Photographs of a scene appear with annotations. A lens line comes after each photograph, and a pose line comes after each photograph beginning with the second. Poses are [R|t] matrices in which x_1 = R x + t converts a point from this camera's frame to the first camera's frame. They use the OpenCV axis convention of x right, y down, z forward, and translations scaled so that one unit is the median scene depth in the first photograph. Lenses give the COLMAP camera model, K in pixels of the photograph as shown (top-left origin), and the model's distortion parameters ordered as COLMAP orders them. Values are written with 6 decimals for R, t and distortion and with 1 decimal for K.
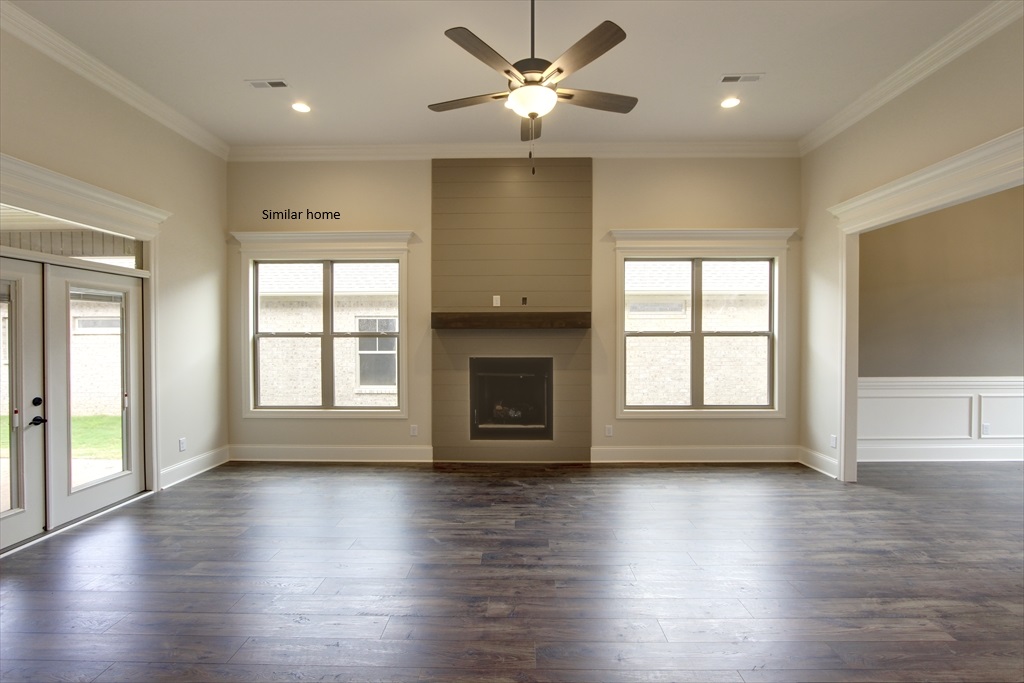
lens RADIAL K [[475.9, 0, 510.8], [0, 475.9, 339.8], [0, 0, 1]] dist [-0.017072, 0.003919]
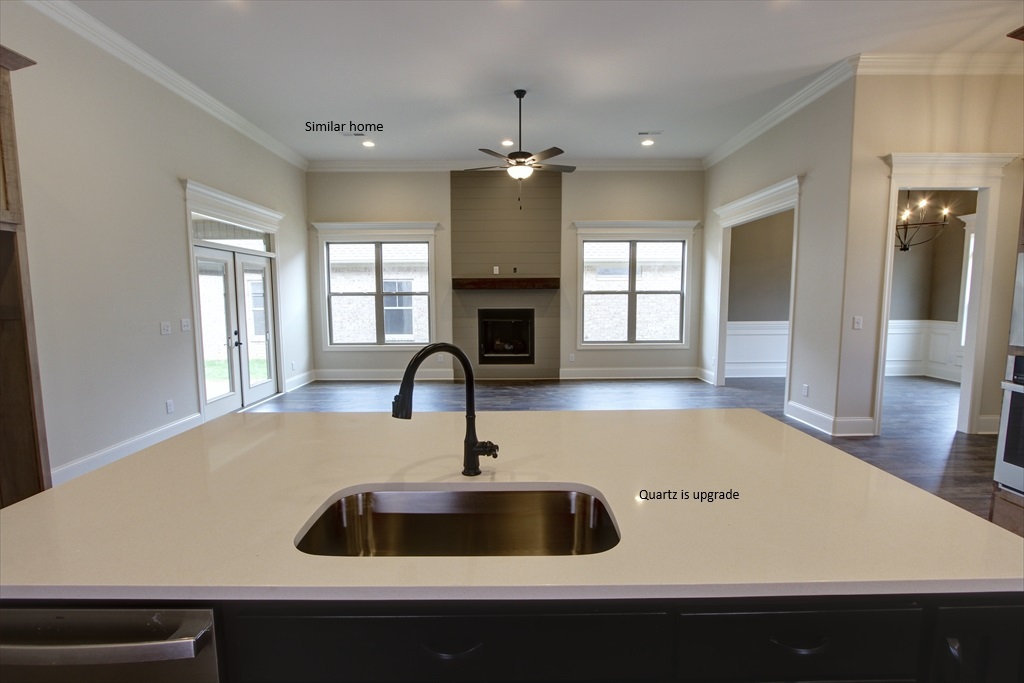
lens RADIAL K [[475.9, 0, 510.9], [0, 475.9, 343.9], [0, 0, 1]] dist [-0.017072, 0.003919]
pose [[0.999696, -0.005399, 0.024039, -0.020918], [0.003141, 0.995660, 0.093017, 0.007993], [-0.024437, -0.092914, 0.995374, -0.485785]]
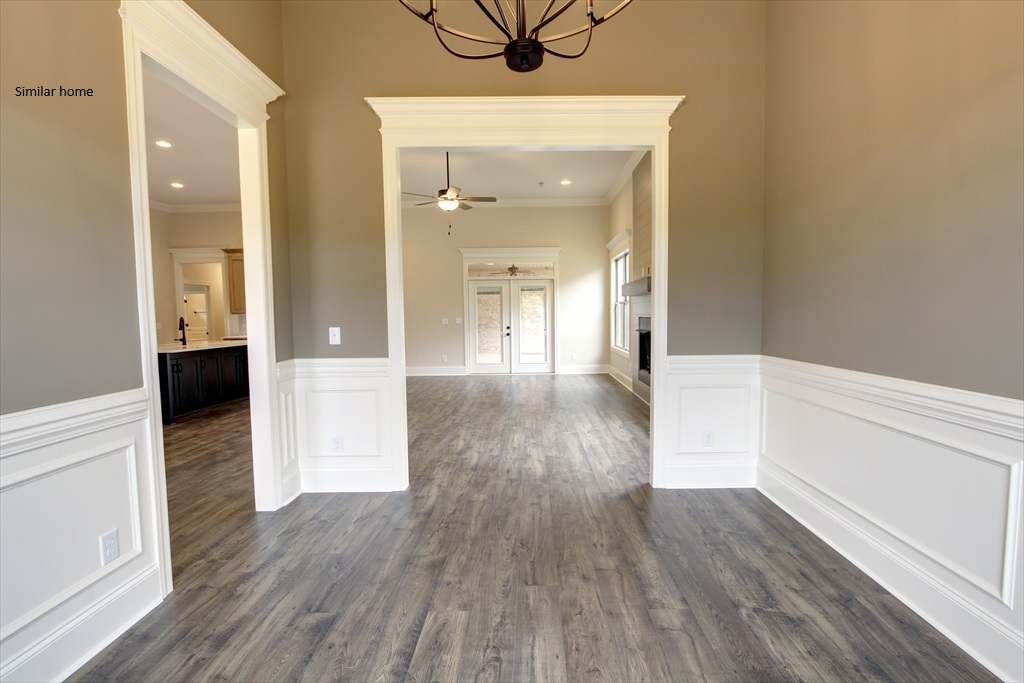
lens RADIAL K [[475.9, 0, 515.1], [0, 475.9, 343.8], [0, 0, 1]] dist [-0.017072, 0.003919]
pose [[-0.008138, 0.063051, -0.997977, 1.224992], [0.002520, 0.998008, 0.063033, 0.027500], [0.999964, -0.002002, -0.008281, 0.670911]]
